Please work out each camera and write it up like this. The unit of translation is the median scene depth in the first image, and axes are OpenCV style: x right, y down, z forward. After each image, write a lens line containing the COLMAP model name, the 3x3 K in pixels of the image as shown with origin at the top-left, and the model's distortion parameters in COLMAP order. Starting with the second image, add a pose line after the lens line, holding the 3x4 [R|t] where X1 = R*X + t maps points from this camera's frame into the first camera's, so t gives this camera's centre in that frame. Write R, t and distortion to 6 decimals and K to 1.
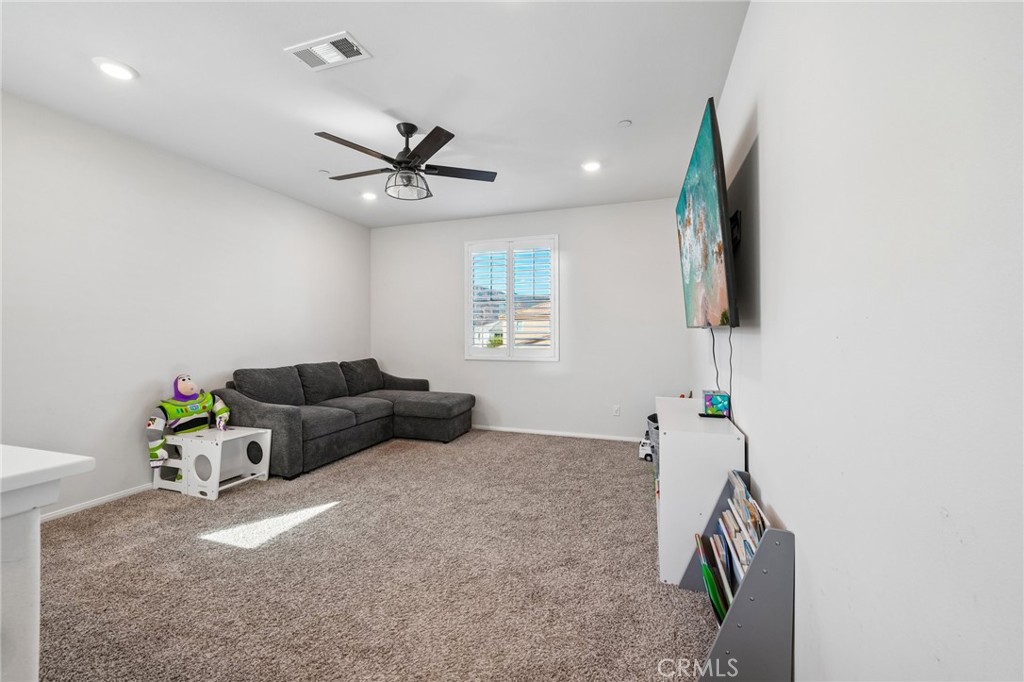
lens RADIAL K [[411.4, 0, 506.0], [0, 411.4, 338.4], [0, 0, 1]] dist [0.001416, 0.000372]
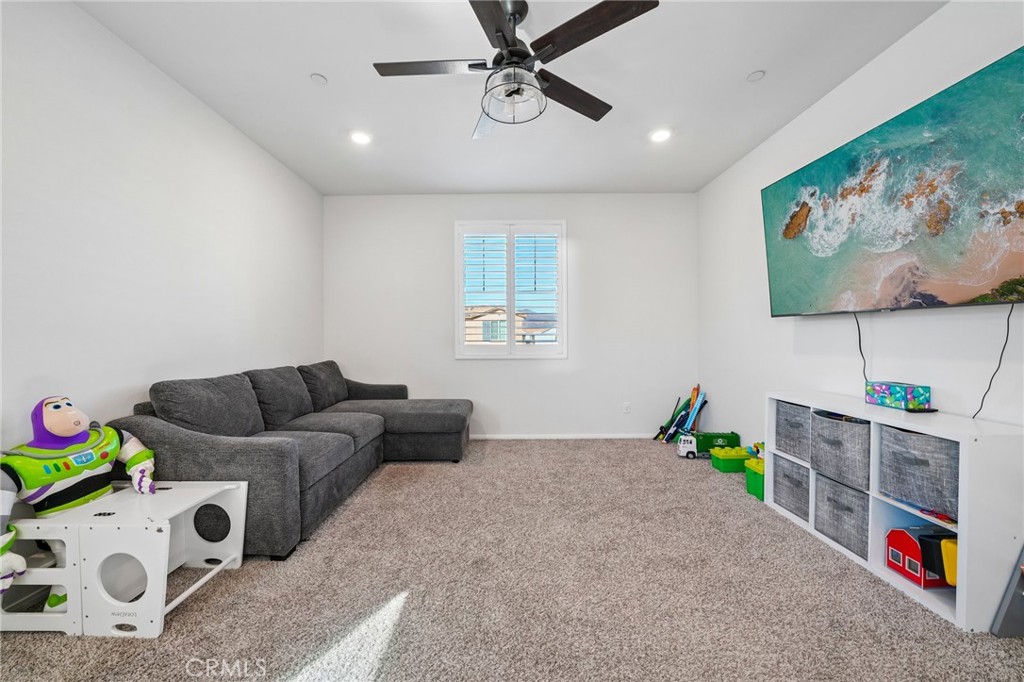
lens RADIAL K [[370.3, 0, 511.3], [0, 370.3, 340.8], [0, 0, 1]] dist [-0.030838, 0.006002]
pose [[0.945346, -0.008450, 0.325960, -0.369193], [0.008531, 0.999963, 0.001181, 0.021012], [-0.325958, 0.001665, 0.945383, 0.369666]]
